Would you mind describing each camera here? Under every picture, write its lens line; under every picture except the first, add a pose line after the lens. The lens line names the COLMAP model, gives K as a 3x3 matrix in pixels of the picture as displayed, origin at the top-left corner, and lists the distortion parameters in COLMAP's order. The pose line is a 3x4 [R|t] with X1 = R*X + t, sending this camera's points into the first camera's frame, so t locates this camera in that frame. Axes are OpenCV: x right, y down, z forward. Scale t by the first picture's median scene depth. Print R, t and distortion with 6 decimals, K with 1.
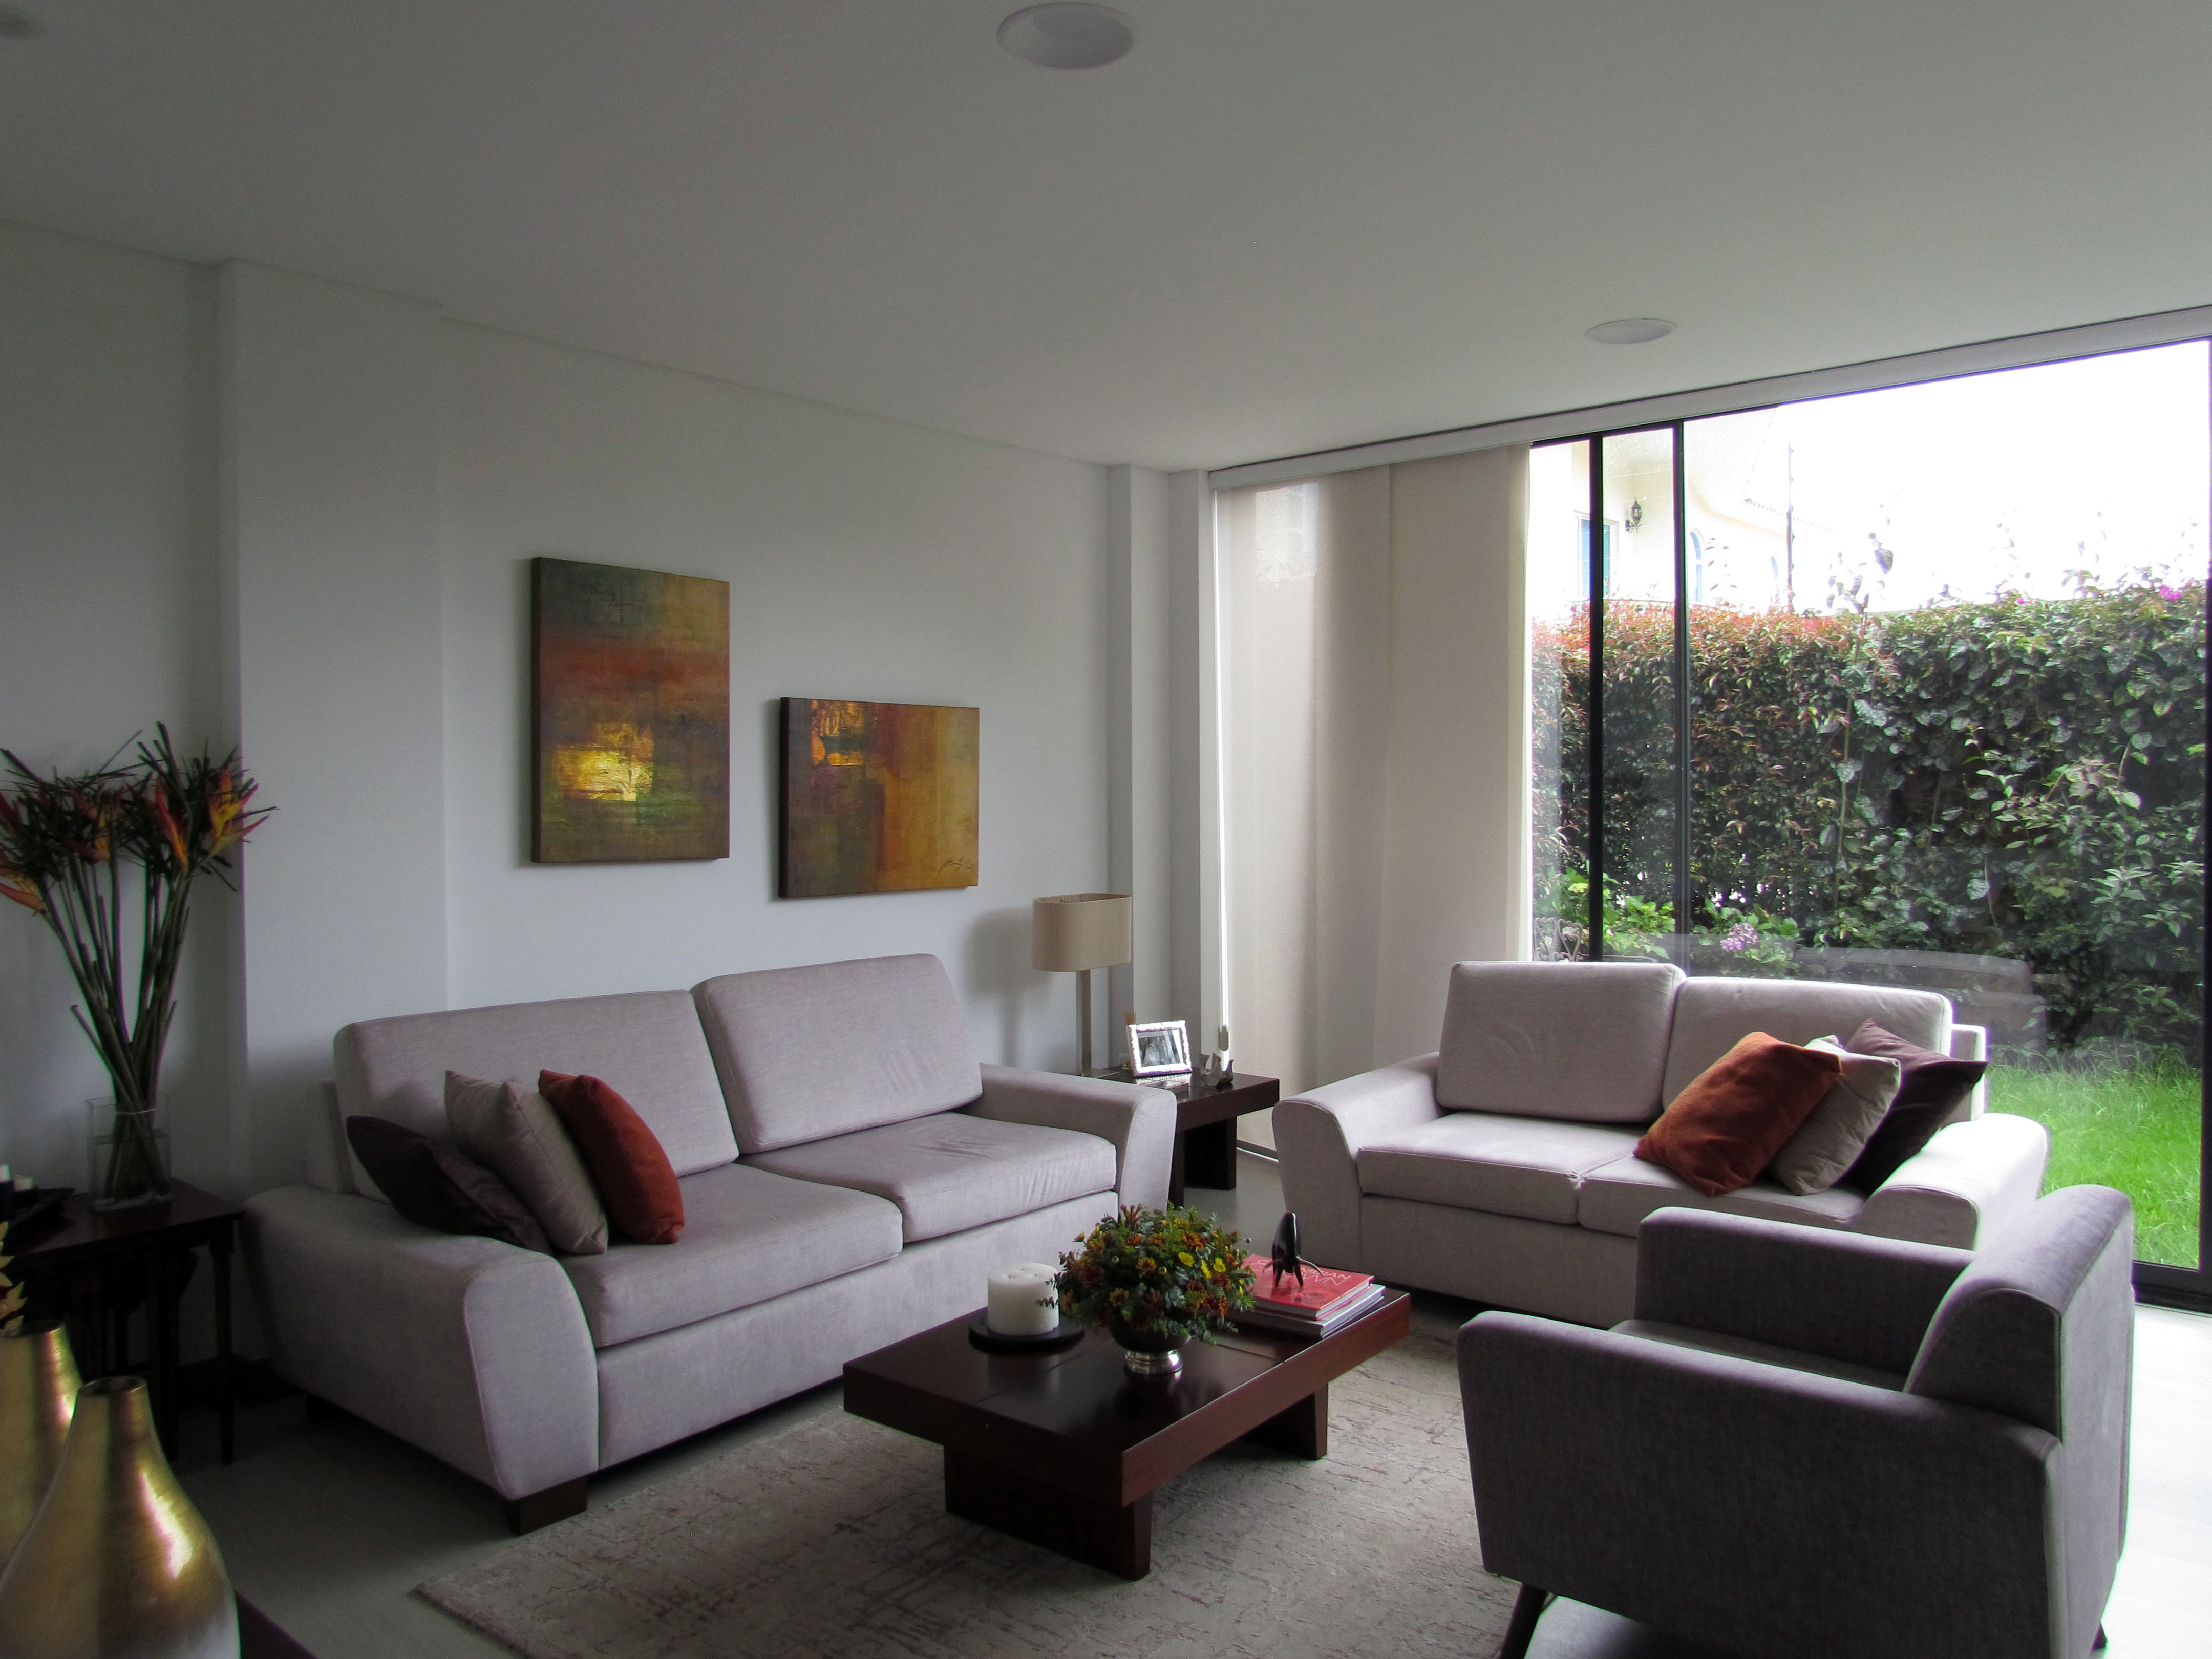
lens RADIAL K [[1598.3, 0, 1105.6], [0, 1598.3, 789.2], [0, 0, 1]] dist [0.006773, 0.001137]
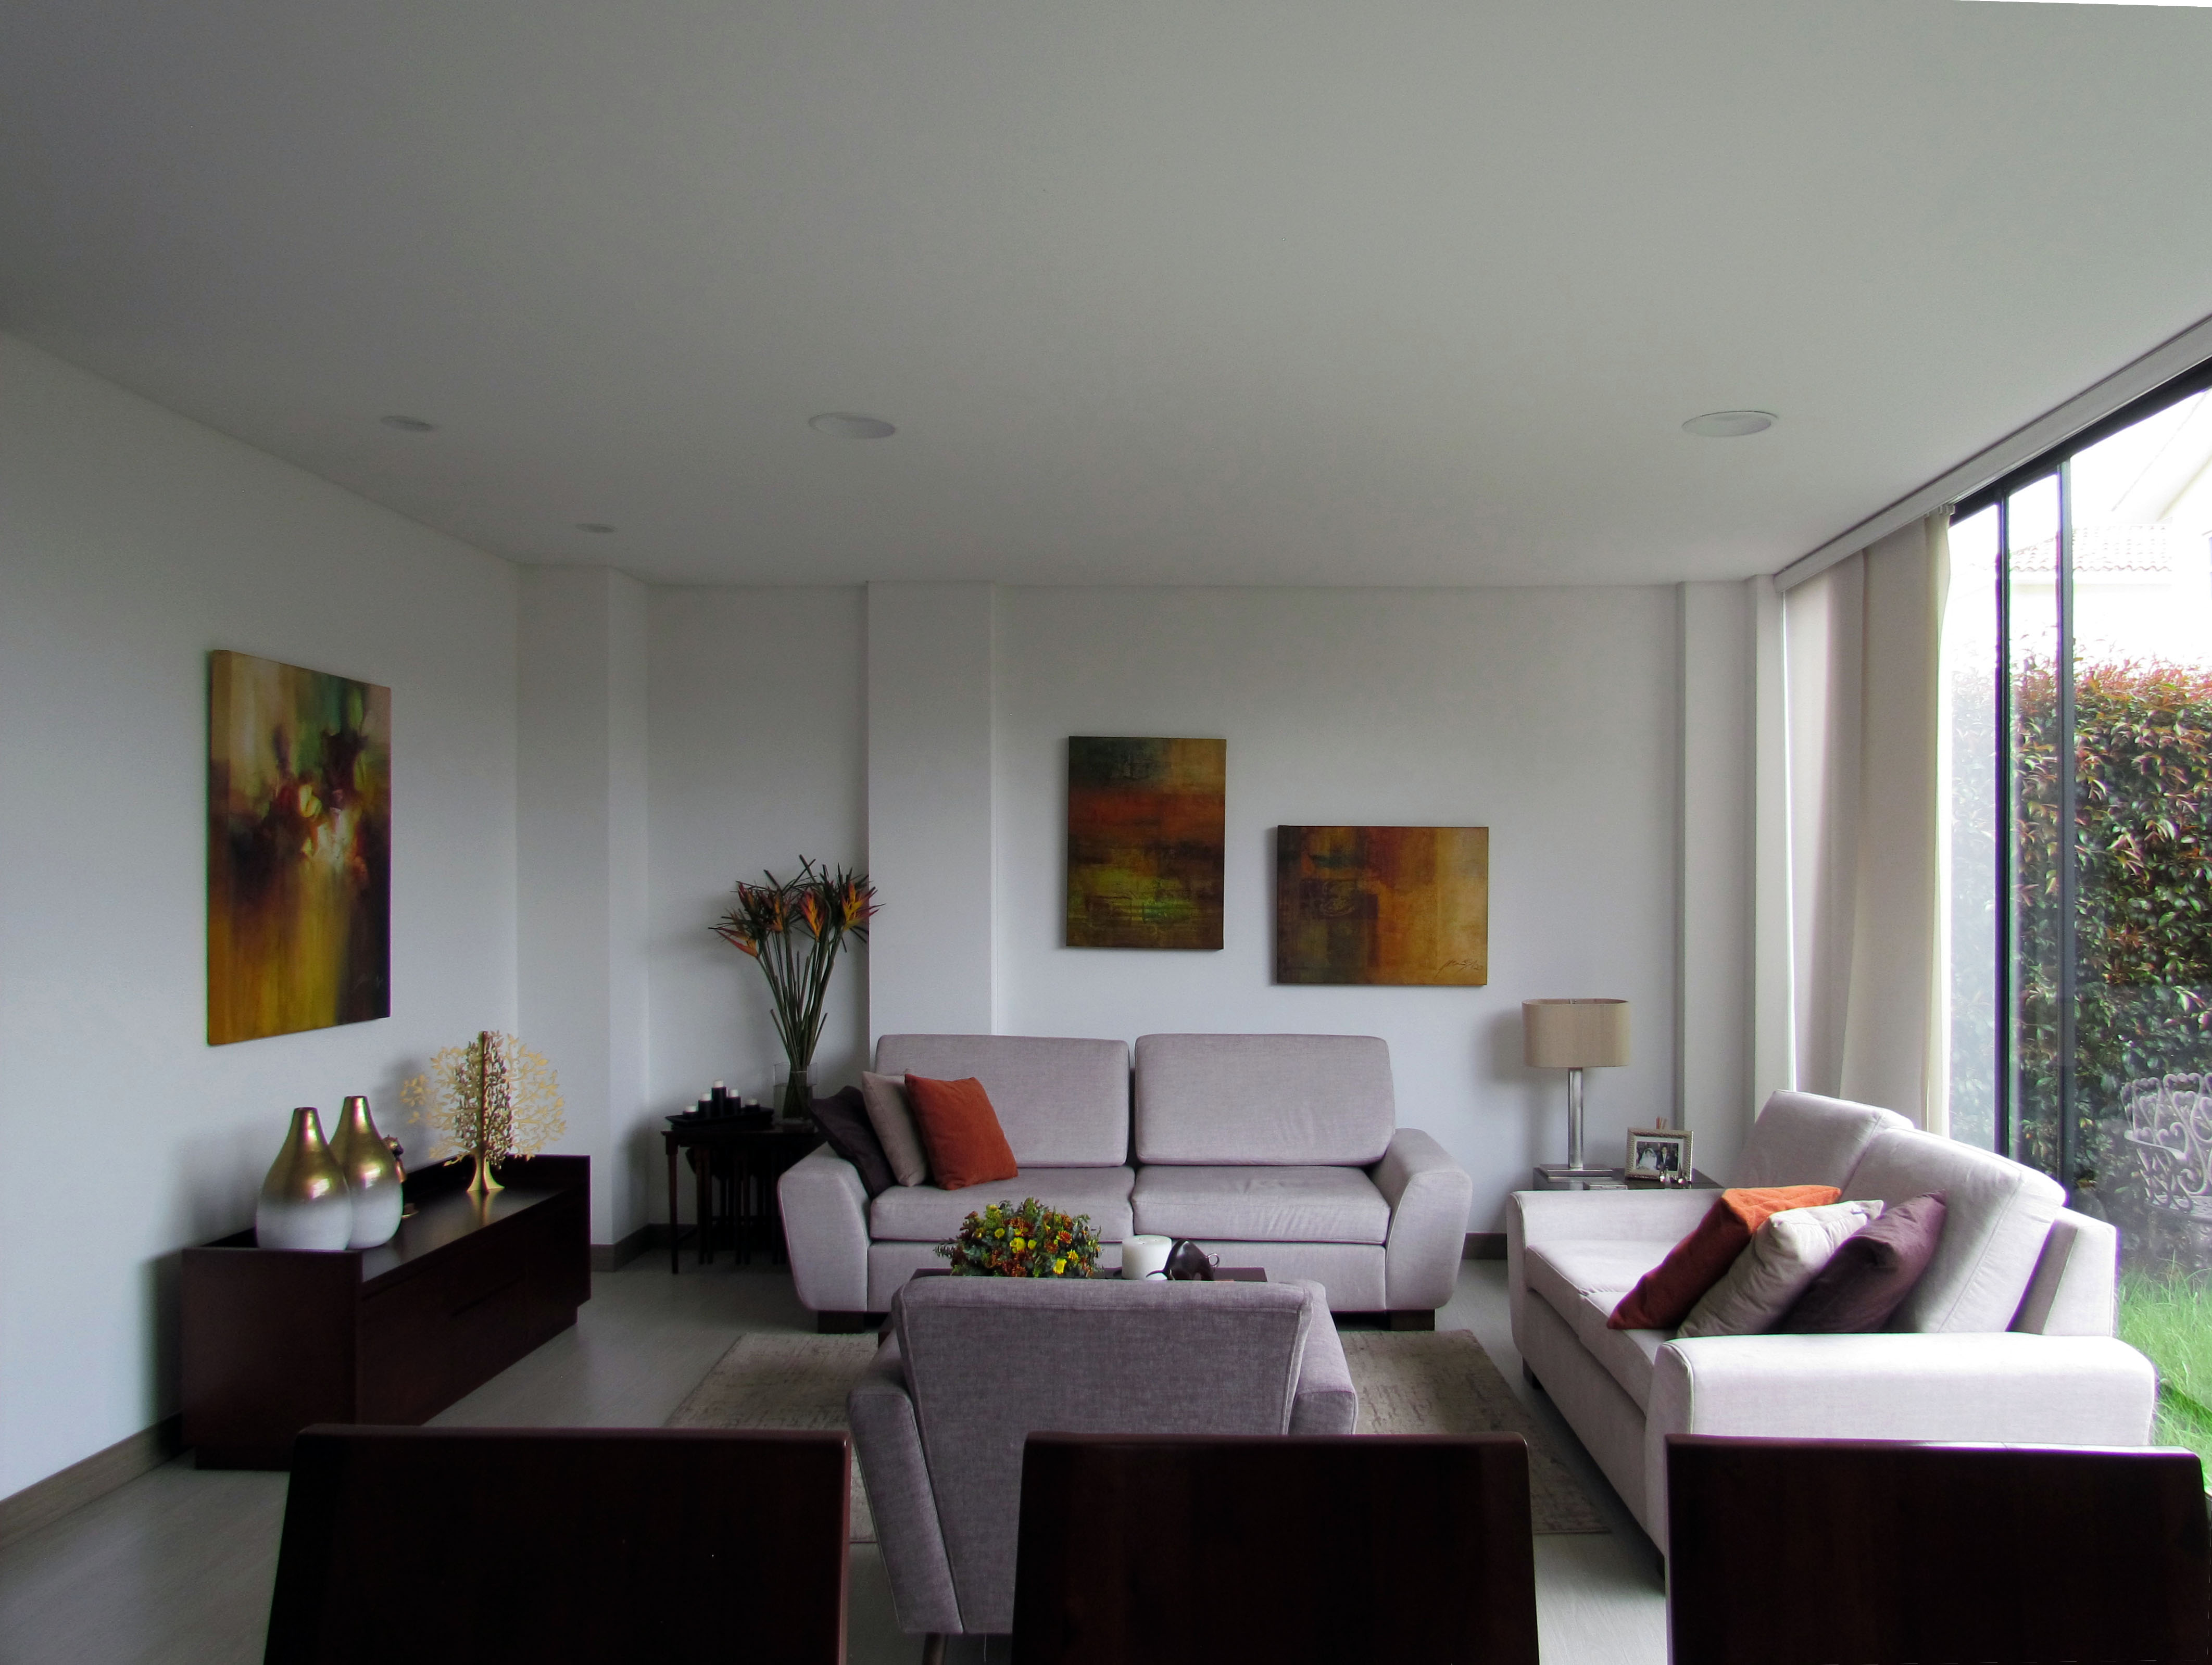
lens RADIAL K [[1552.2, 0, 1106.0], [0, 1552.2, 832.5], [0, 0, 1]] dist [-0.054849, 0.001590]
pose [[0.634190, -0.021409, -0.772880, 0.604939], [-0.010815, 0.999273, -0.036553, -0.004482], [0.773101, 0.031540, 0.633498, 0.101882]]
